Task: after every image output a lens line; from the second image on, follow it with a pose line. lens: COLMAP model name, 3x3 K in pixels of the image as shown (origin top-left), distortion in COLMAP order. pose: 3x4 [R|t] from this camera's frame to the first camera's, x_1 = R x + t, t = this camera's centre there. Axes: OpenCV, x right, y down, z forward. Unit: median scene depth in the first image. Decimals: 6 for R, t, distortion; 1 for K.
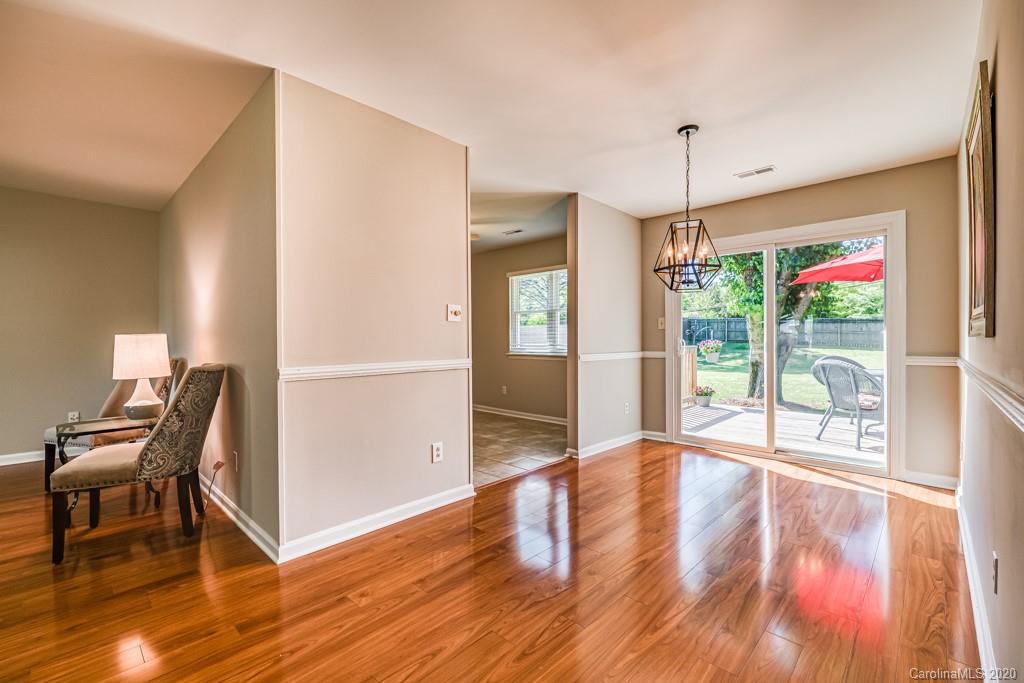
lens RADIAL K [[430.4, 0, 508.3], [0, 430.4, 340.2], [0, 0, 1]] dist [-0.003083, 0.000277]
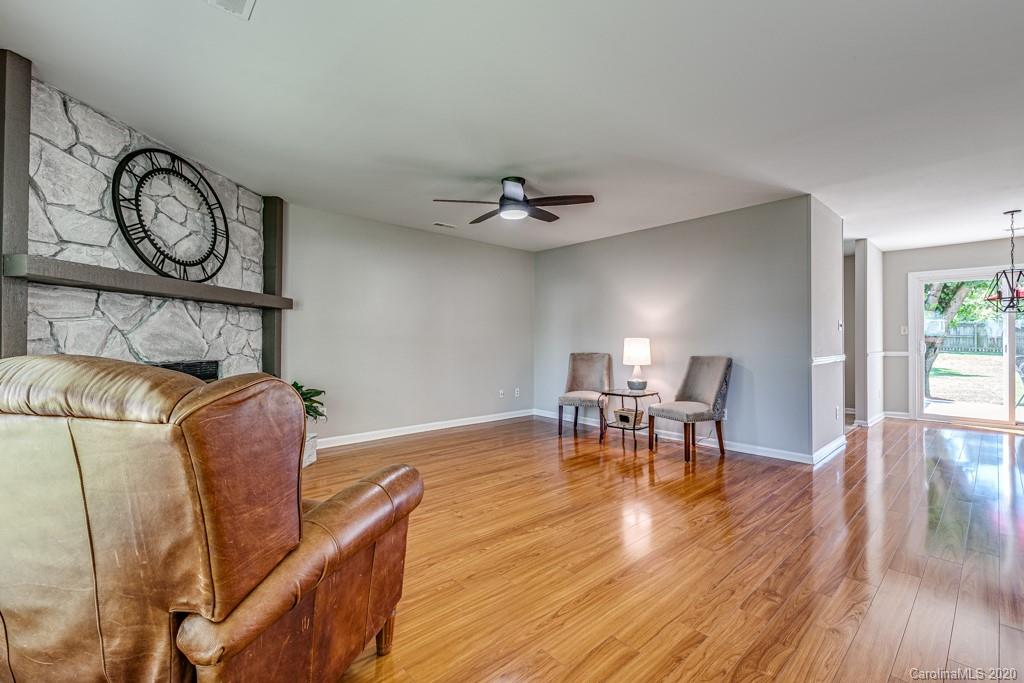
lens RADIAL K [[440.3, 0, 517.8], [0, 440.3, 335.6], [0, 0, 1]] dist [0.005199, -0.004252]
pose [[0.998073, 0.002859, -0.061984, -1.245764], [-0.003857, 0.999865, -0.015985, 0.005385], [0.061930, 0.016193, 0.997949, -0.717802]]
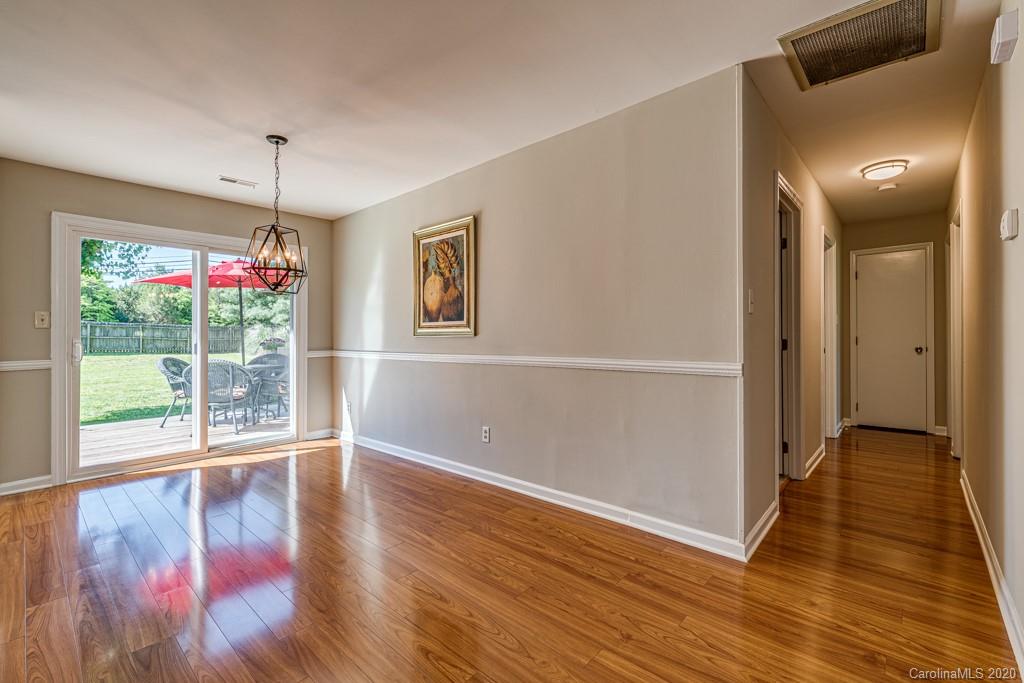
lens RADIAL K [[440.3, 0, 514.6], [0, 440.3, 338.5], [0, 0, 1]] dist [0.005199, -0.004252]
pose [[-0.029743, -0.002050, 0.999555, -0.628566], [0.014799, 0.999887, 0.002491, 0.003032], [-0.999448, 0.014866, -0.029710, 0.429107]]
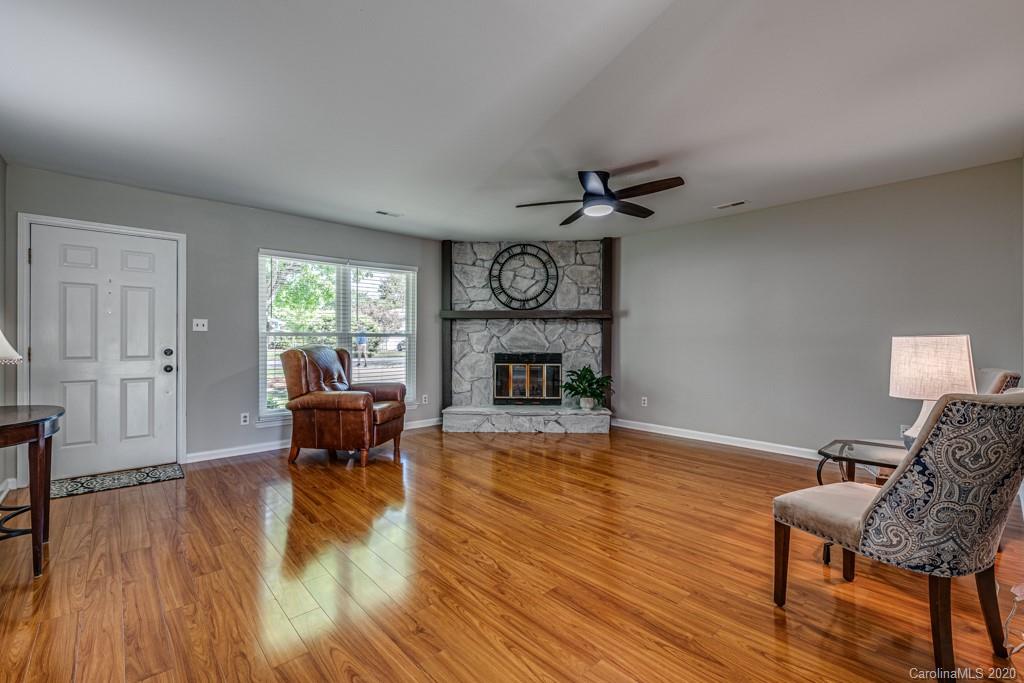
lens RADIAL K [[440.3, 0, 513.6], [0, 440.3, 337.0], [0, 0, 1]] dist [0.005199, -0.004252]
pose [[-0.069124, -0.005155, -0.997595, -0.100526], [-0.004840, 0.999977, -0.004832, -0.005437], [0.997596, 0.004495, -0.069148, 0.394218]]
